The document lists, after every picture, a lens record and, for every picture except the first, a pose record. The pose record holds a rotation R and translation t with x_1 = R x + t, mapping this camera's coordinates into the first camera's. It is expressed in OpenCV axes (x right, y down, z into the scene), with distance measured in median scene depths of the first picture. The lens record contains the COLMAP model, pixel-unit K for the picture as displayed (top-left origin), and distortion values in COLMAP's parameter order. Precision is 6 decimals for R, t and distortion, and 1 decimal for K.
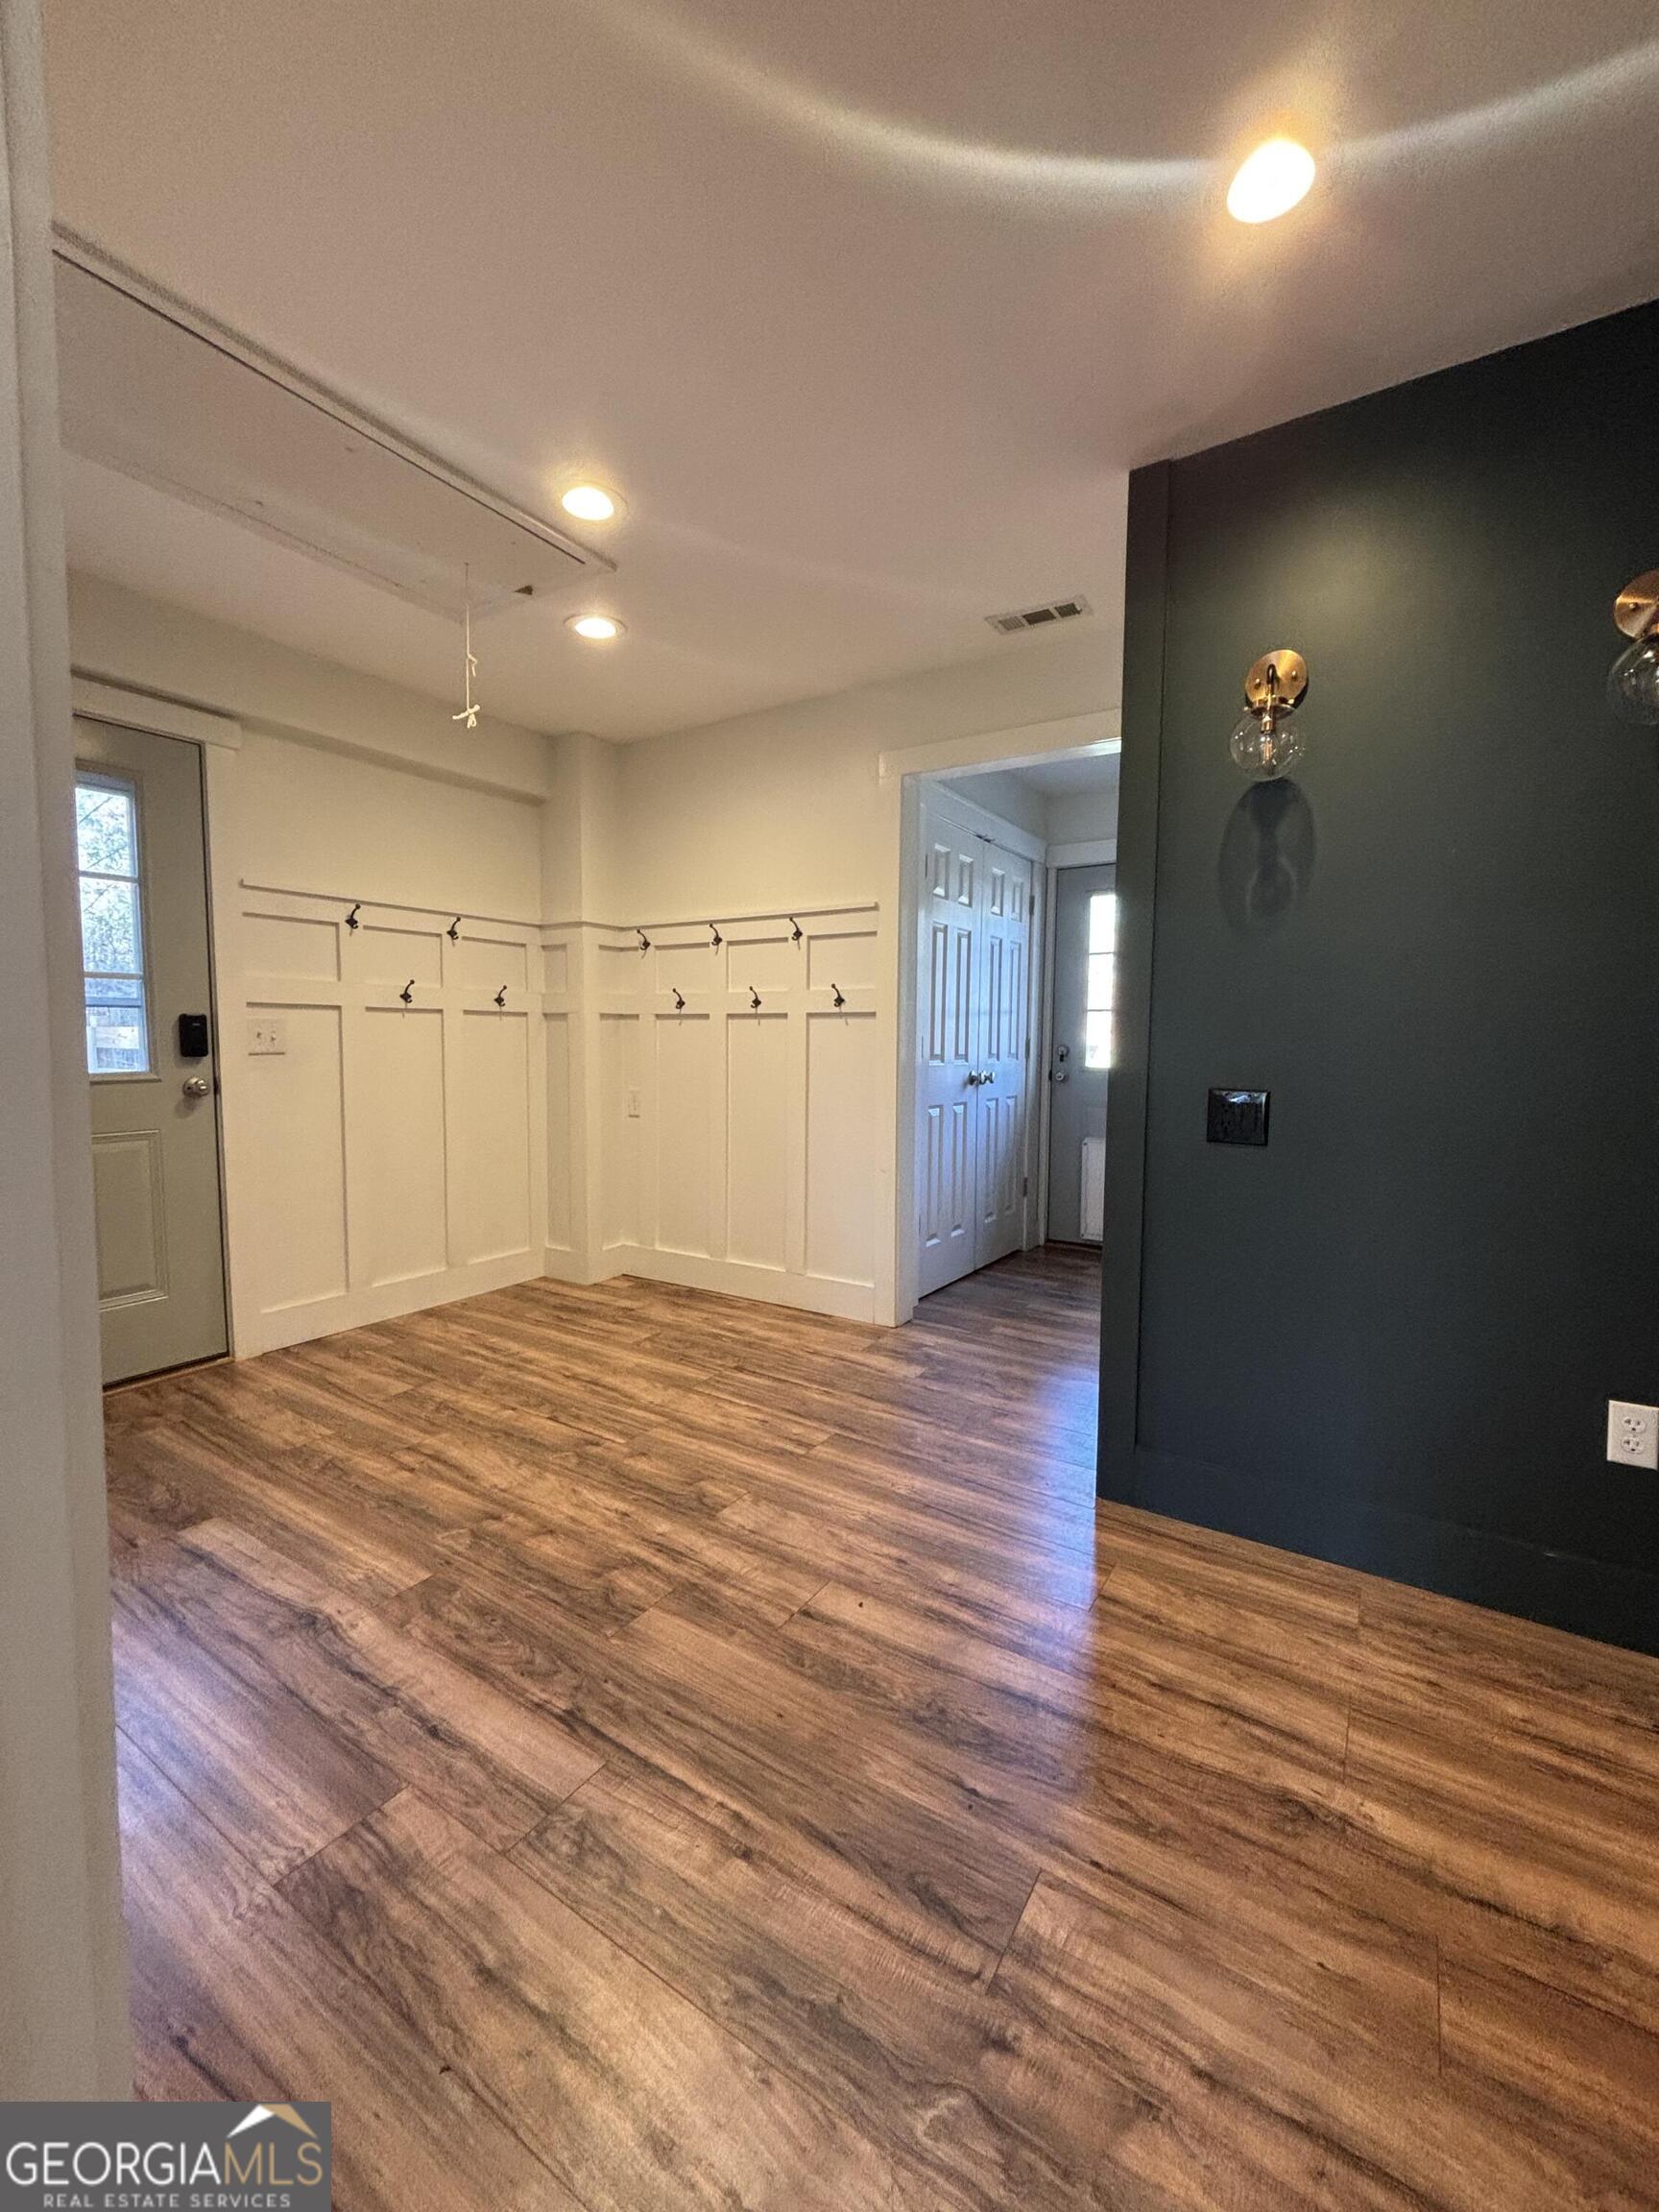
lens RADIAL K [[894.2, 0, 822.4], [0, 894.2, 1105.2], [0, 0, 1]] dist [-0.002690, 0.000230]
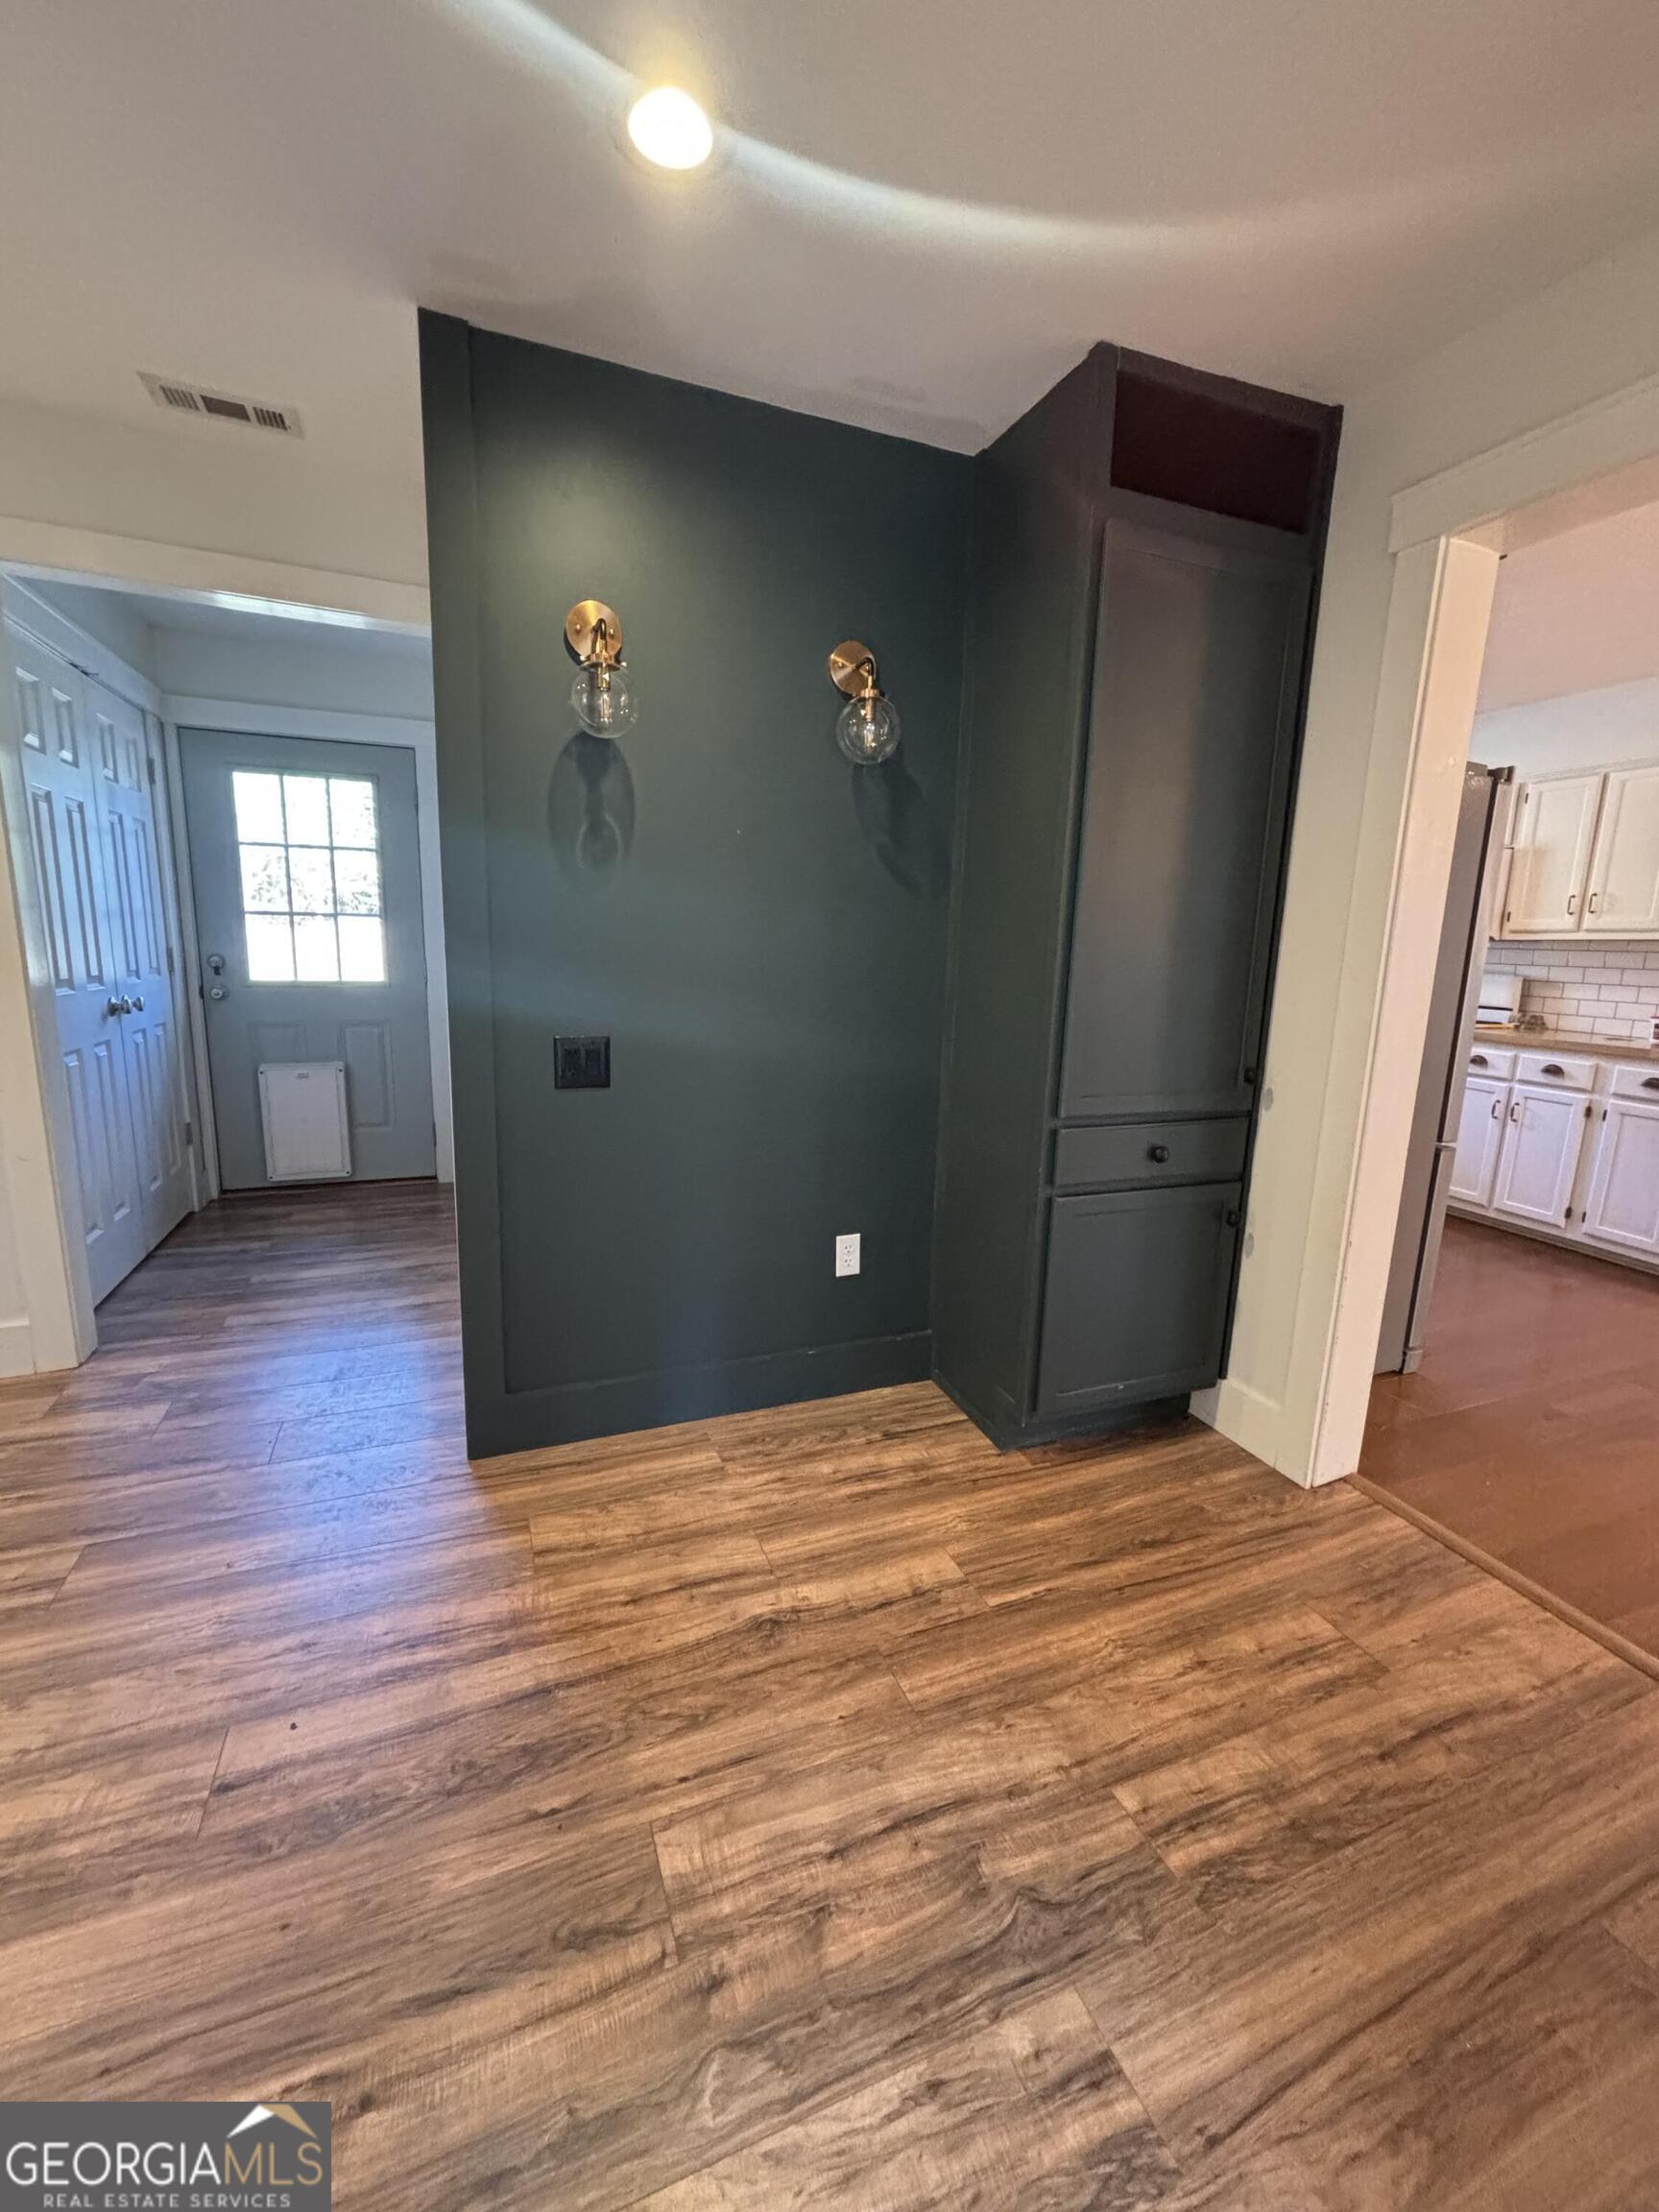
lens RADIAL K [[894.2, 0, 837.7], [0, 894.2, 1105.1], [0, 0, 1]] dist [-0.002690, 0.000230]
pose [[0.562770, -0.138176, 0.814983, -0.296848], [0.030945, 0.988761, 0.146270, -0.106268], [-0.826034, -0.057097, 0.560720, 0.213783]]
